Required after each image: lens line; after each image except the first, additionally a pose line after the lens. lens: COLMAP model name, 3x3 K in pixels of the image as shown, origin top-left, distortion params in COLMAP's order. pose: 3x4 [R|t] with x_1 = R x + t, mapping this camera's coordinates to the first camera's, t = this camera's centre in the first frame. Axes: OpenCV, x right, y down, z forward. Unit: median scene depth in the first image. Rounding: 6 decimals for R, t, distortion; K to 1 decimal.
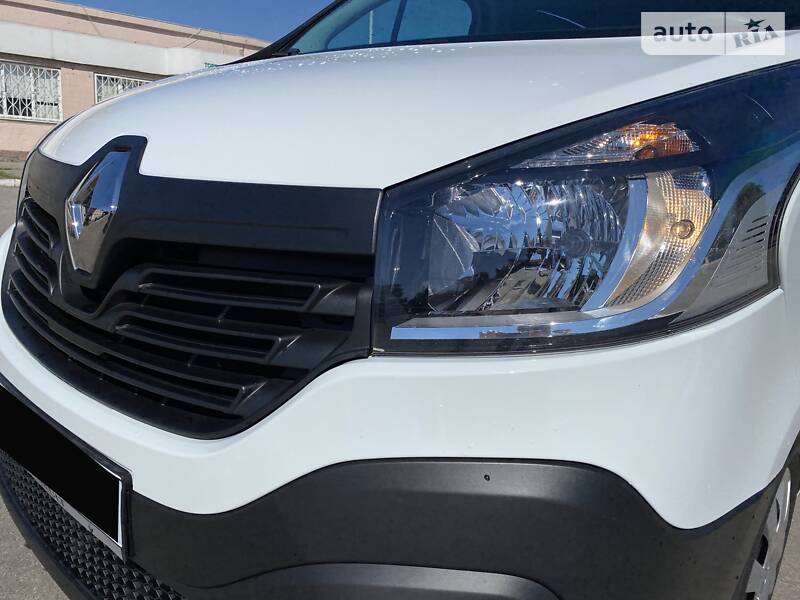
lens RADIAL K [[599.9, 0, 400.0], [0, 599.9, 300.0], [0, 0, 1]] dist [-0.016437, 0.003873]
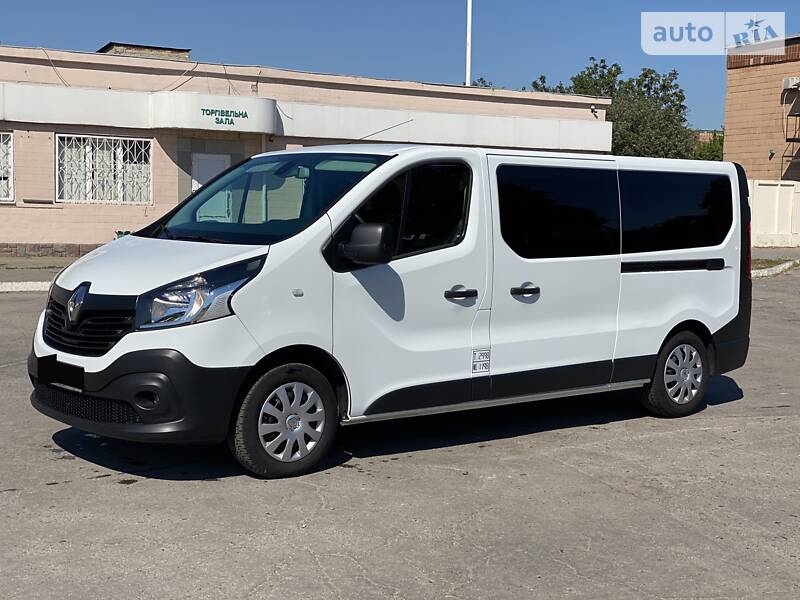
lens RADIAL K [[1202.1, 0, 400.0], [0, 1202.1, 300.0], [0, 0, 1]] dist [0.052157, 0.022785]
pose [[0.983612, -0.037520, -0.176349, 0.163957], [0.009708, 0.987710, -0.155995, 0.059983], [0.180034, 0.151727, 0.971888, -0.348748]]
